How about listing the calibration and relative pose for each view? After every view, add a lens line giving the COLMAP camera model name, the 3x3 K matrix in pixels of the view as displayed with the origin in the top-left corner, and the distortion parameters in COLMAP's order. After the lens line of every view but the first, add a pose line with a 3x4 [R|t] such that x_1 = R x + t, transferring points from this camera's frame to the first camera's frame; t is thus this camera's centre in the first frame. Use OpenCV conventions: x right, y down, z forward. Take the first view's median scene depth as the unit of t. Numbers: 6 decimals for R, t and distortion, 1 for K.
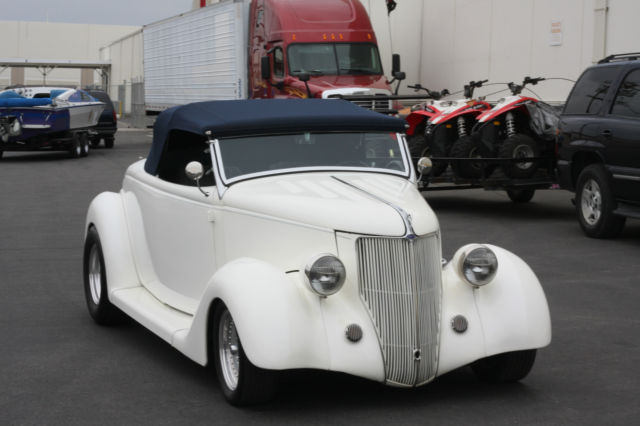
lens RADIAL K [[1490.3, 0, 320.0], [0, 1490.3, 213.0], [0, 0, 1]] dist [-0.056181, -0.443520]
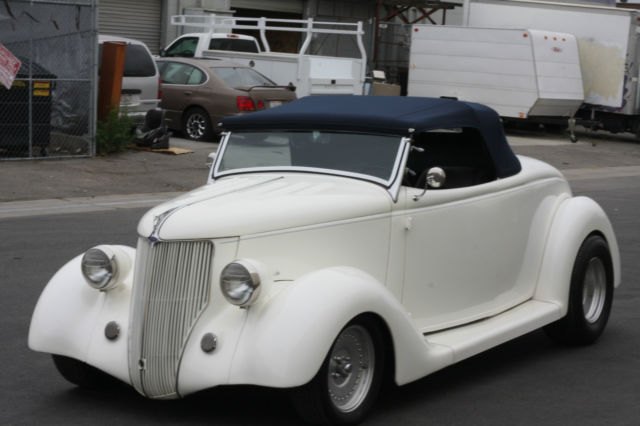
lens RADIAL K [[1490.3, 0, 320.0], [0, 1490.3, 213.0], [0, 0, 1]] dist [-0.056181, -0.443520]
pose [[0.612636, 0.094775, -0.784662, 0.729886], [-0.093833, 0.994485, 0.046858, -0.046351], [0.784776, 0.044920, 0.618150, 0.421759]]
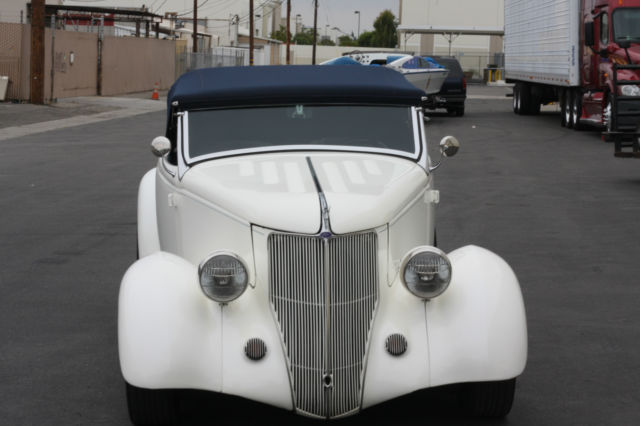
lens RADIAL K [[1490.3, 0, 320.0], [0, 1490.3, 213.0], [0, 0, 1]] dist [-0.056181, -0.443520]
pose [[0.959976, 0.032620, -0.278176, 0.239327], [-0.026579, 0.999322, 0.025459, -0.014099], [0.278818, -0.017046, 0.960193, 0.186148]]
